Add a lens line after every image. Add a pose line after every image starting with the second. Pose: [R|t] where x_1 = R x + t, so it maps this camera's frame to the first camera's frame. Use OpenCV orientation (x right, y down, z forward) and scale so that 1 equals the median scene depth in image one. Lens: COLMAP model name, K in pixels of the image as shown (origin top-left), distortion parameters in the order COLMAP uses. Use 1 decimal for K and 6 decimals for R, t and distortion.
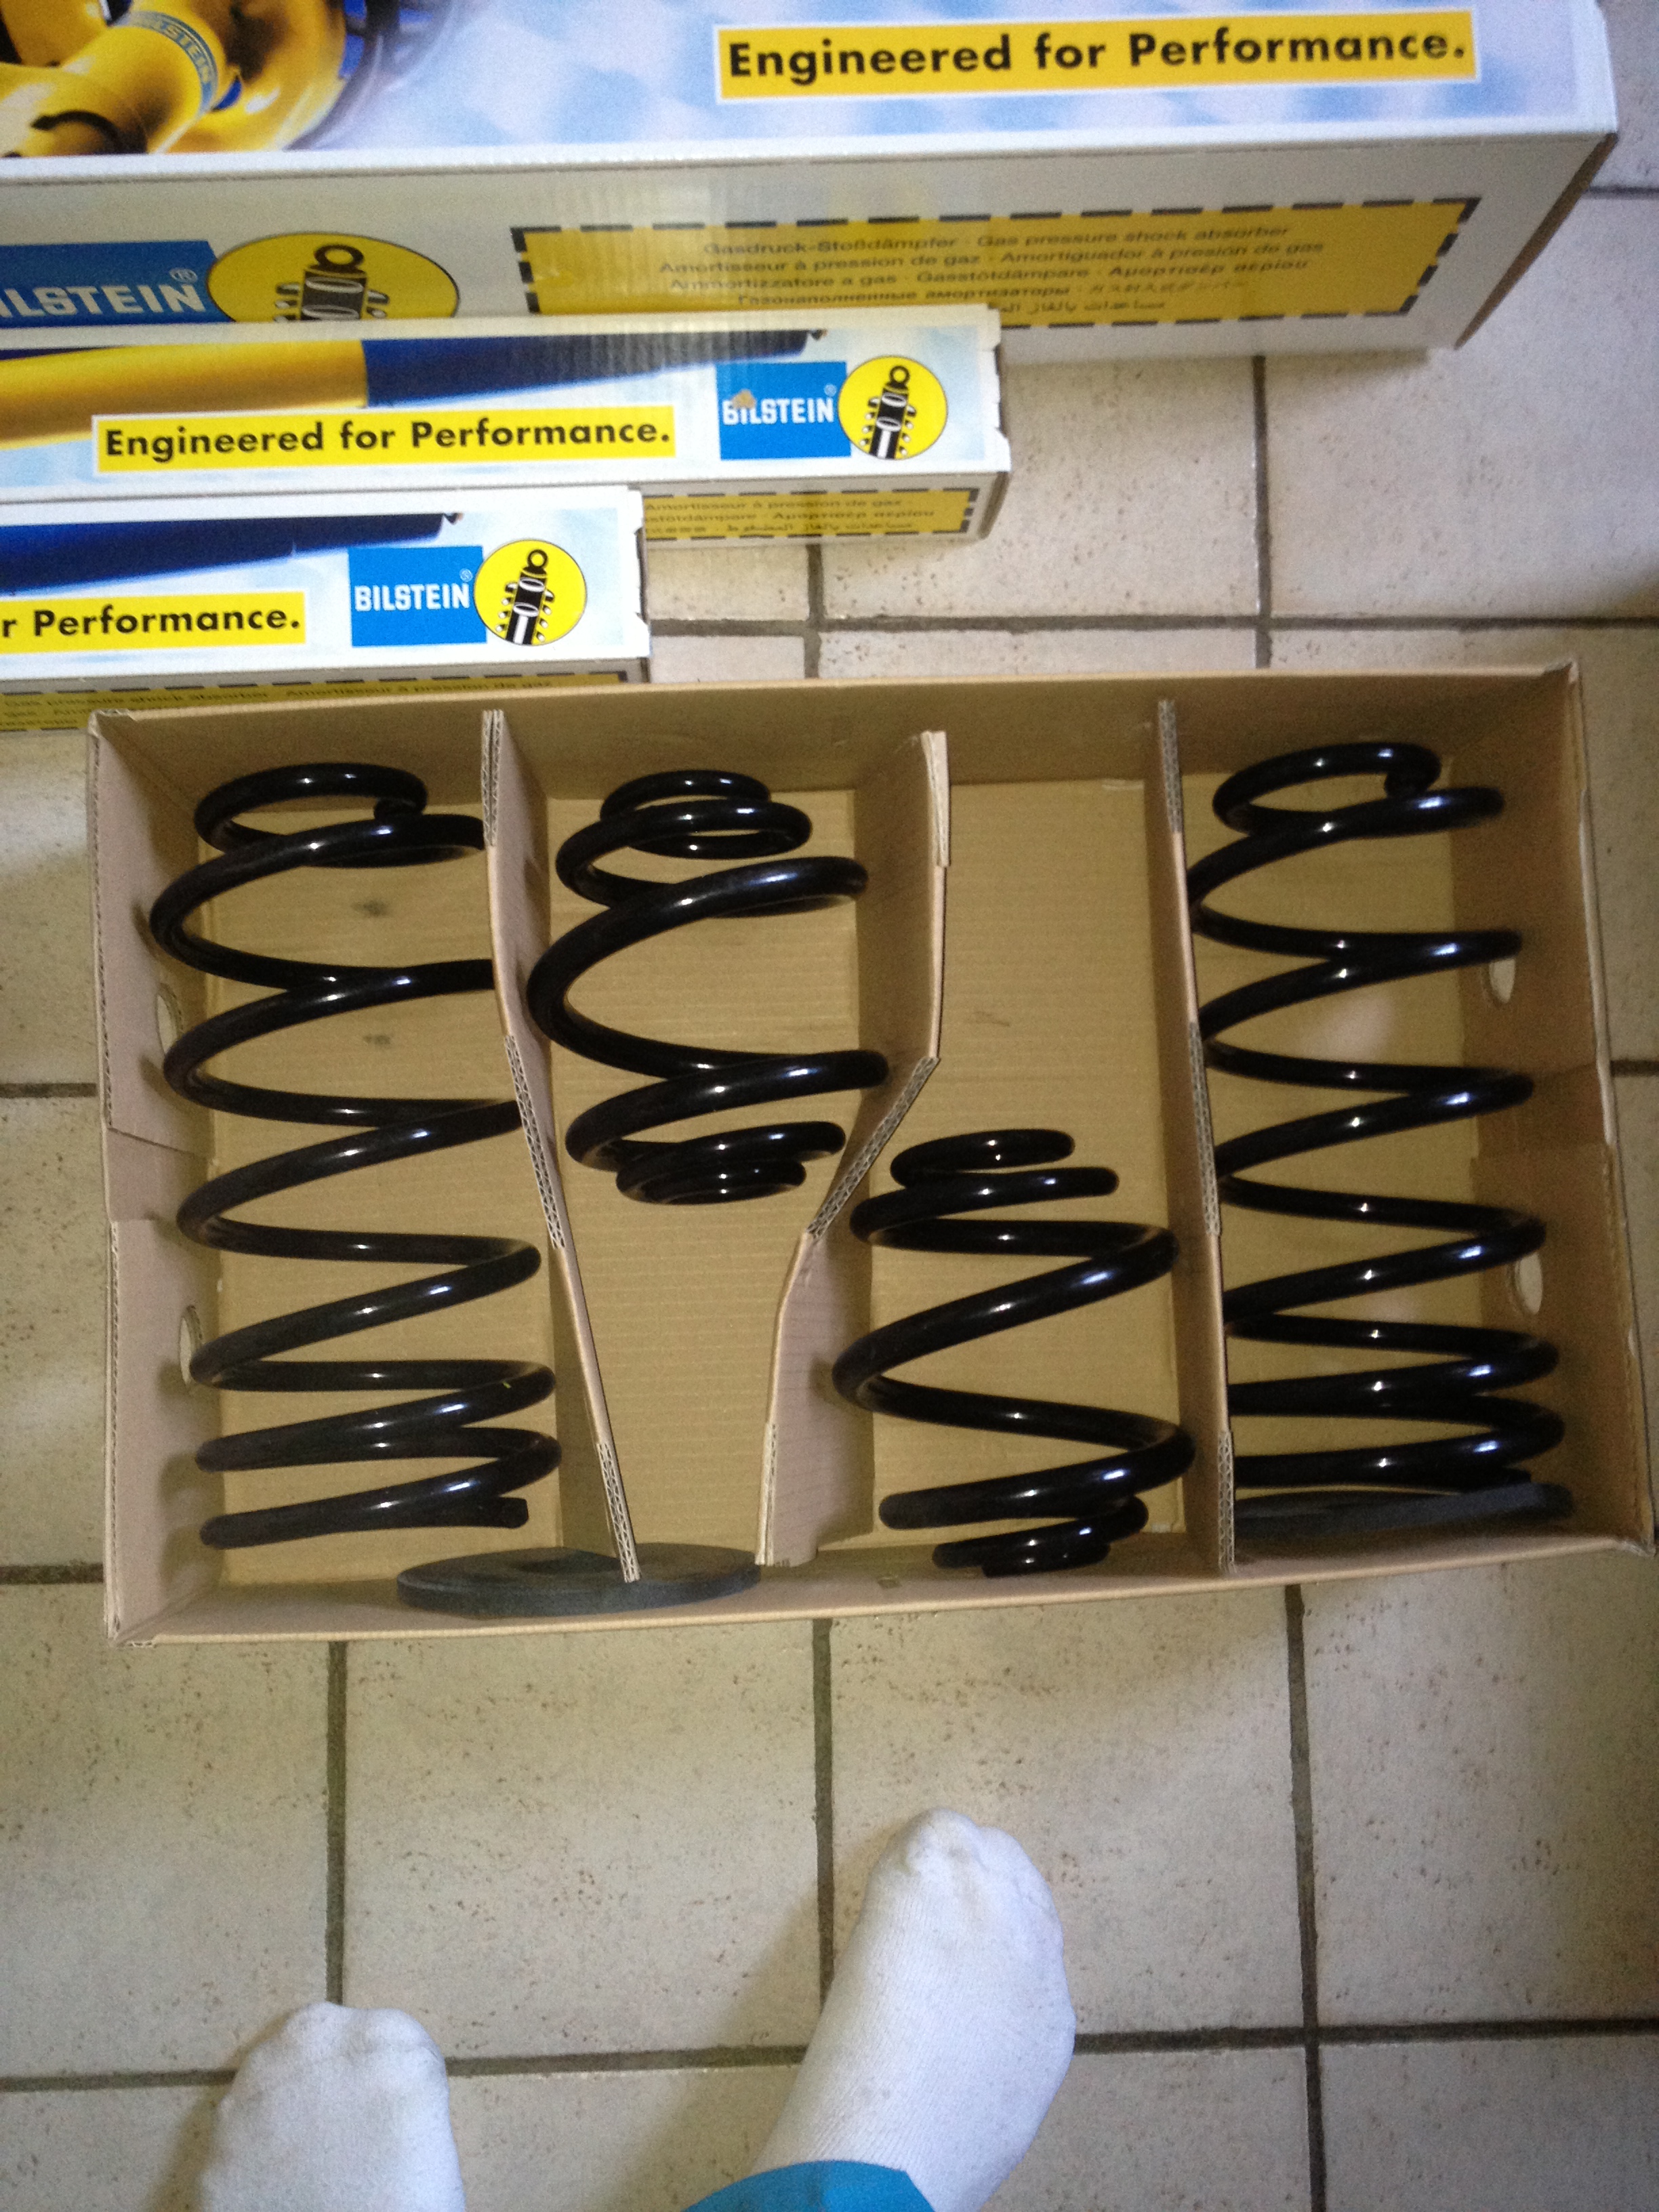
lens RADIAL K [[2160.1, 0, 831.5], [0, 2160.1, 1073.6], [0, 0, 1]] dist [0.128192, -0.252870]
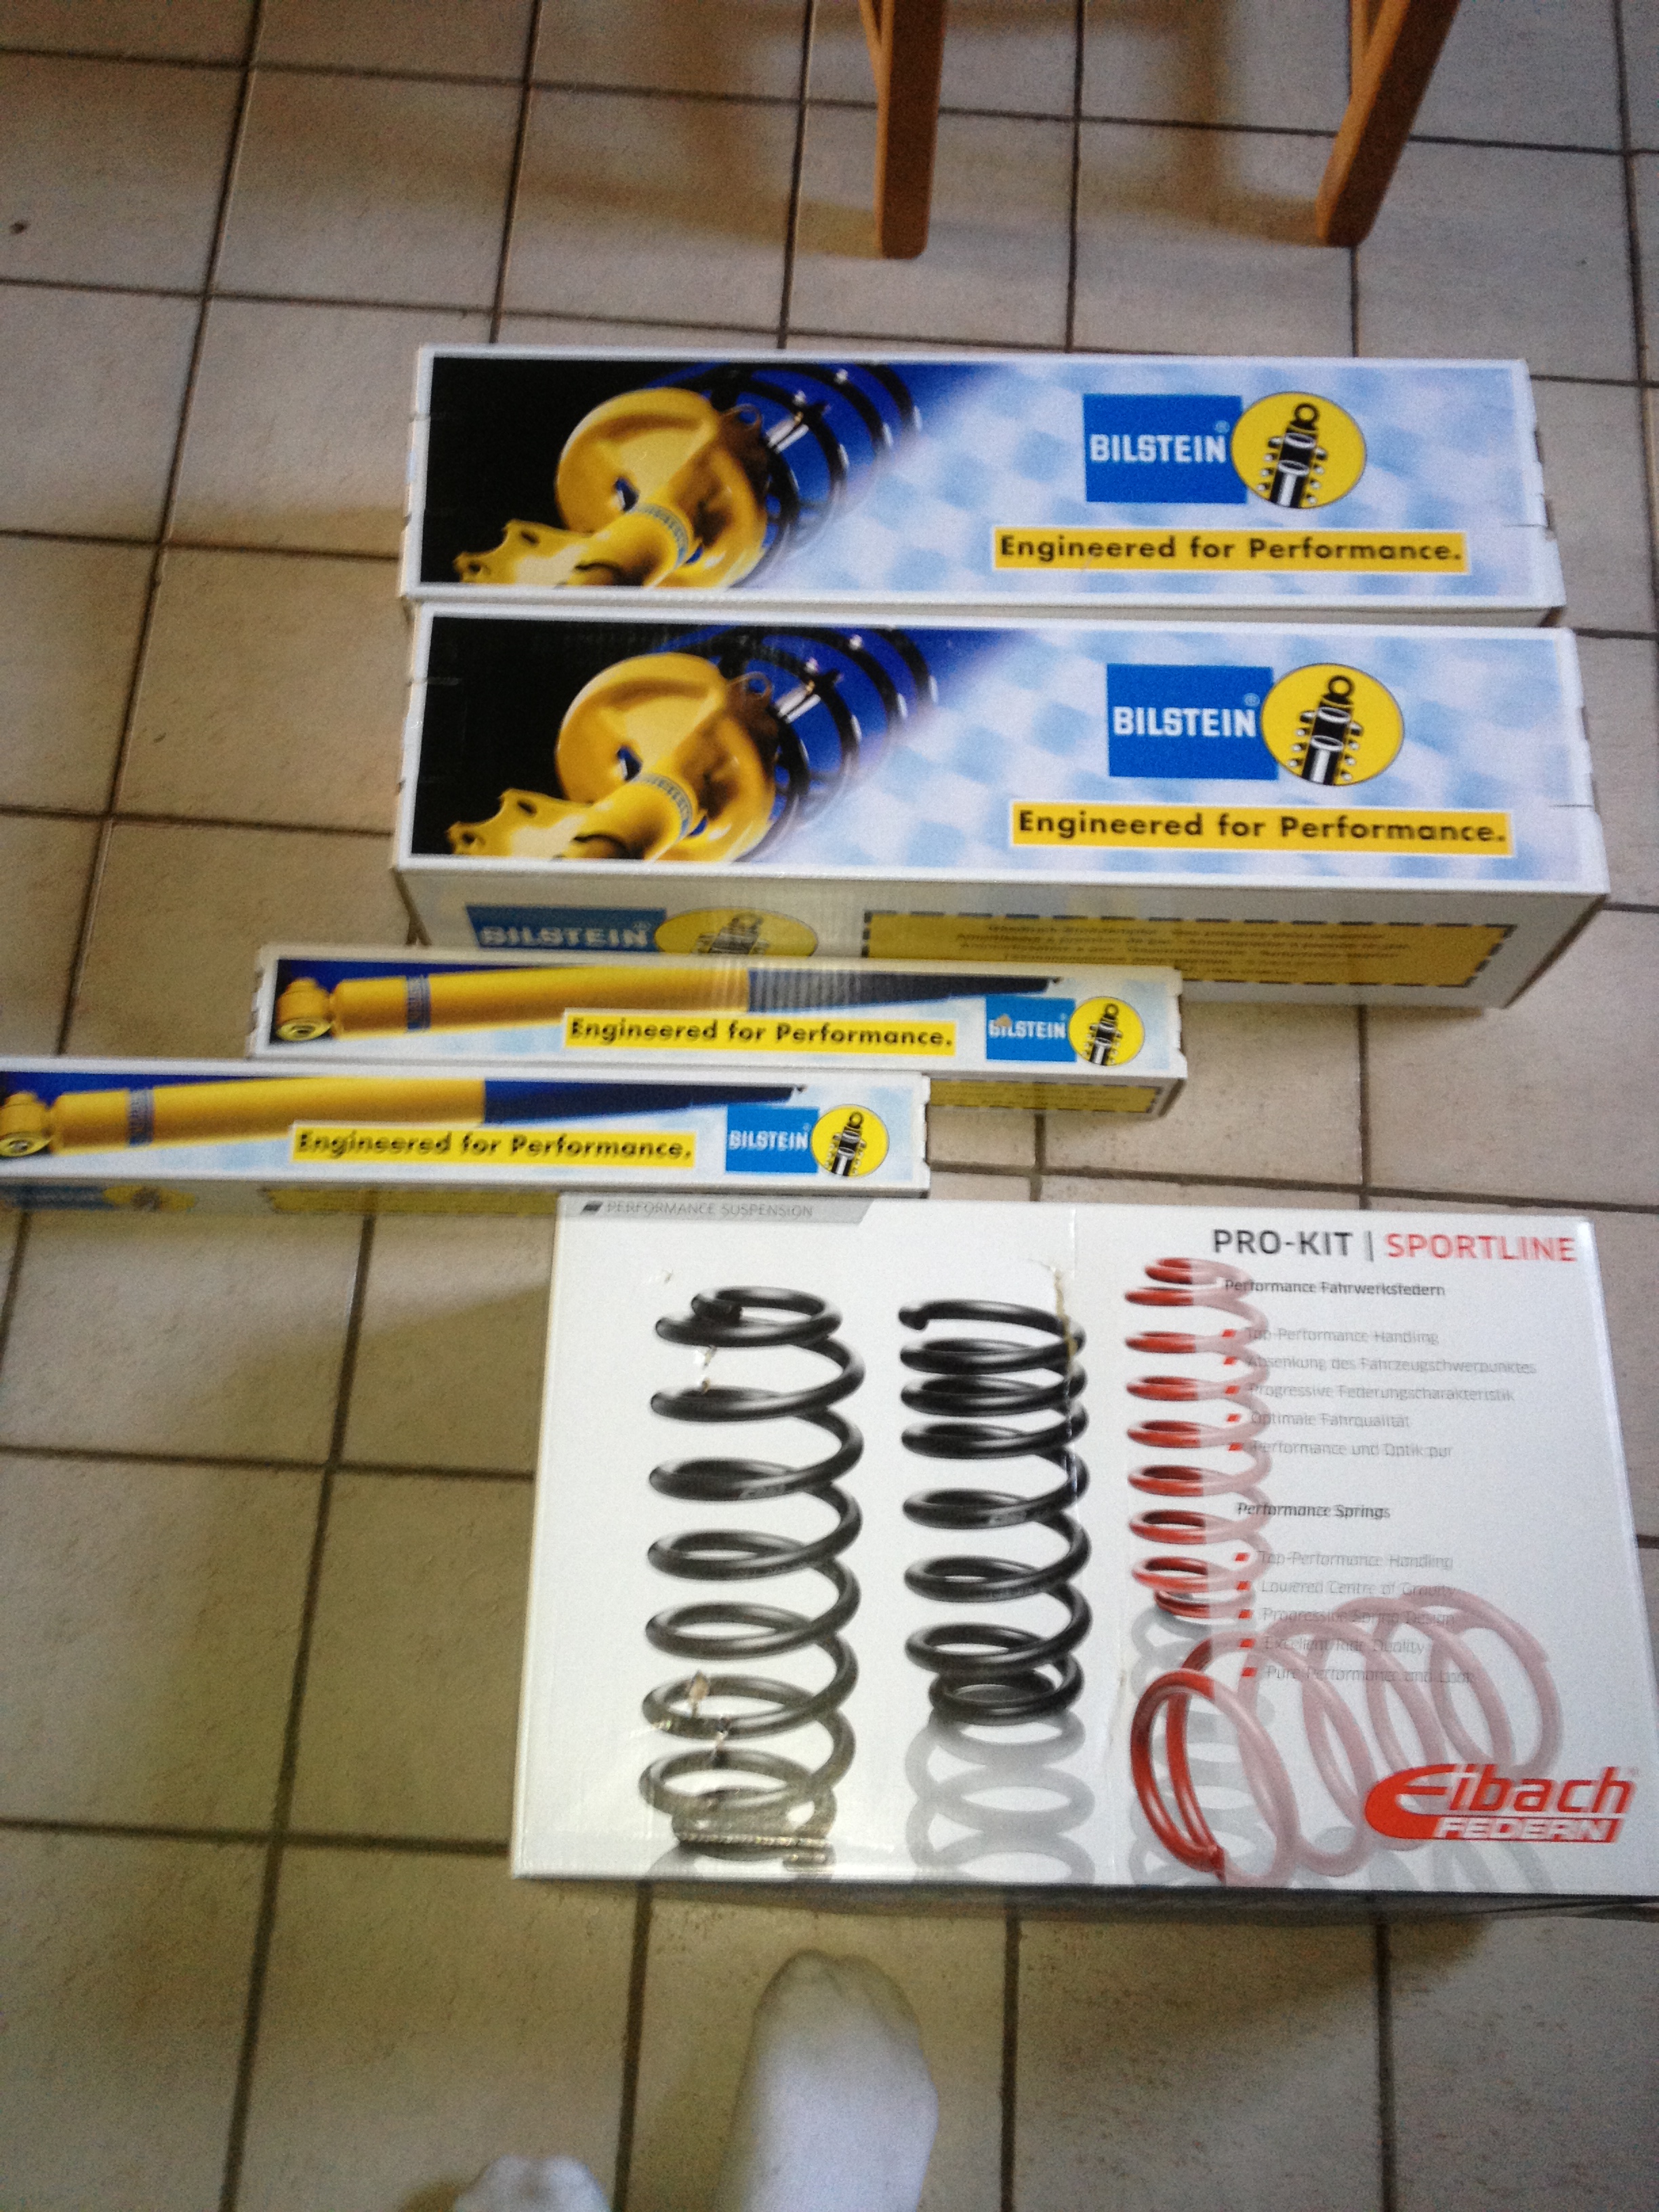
lens RADIAL K [[2160.1, 0, 831.5], [0, 2160.1, 1073.6], [0, 0, 1]] dist [0.128192, -0.252870]
pose [[0.997411, 0.058293, -0.042111, -0.092601], [-0.066022, 0.974401, -0.214903, 0.043509], [0.028506, 0.217127, 0.975727, -0.406763]]
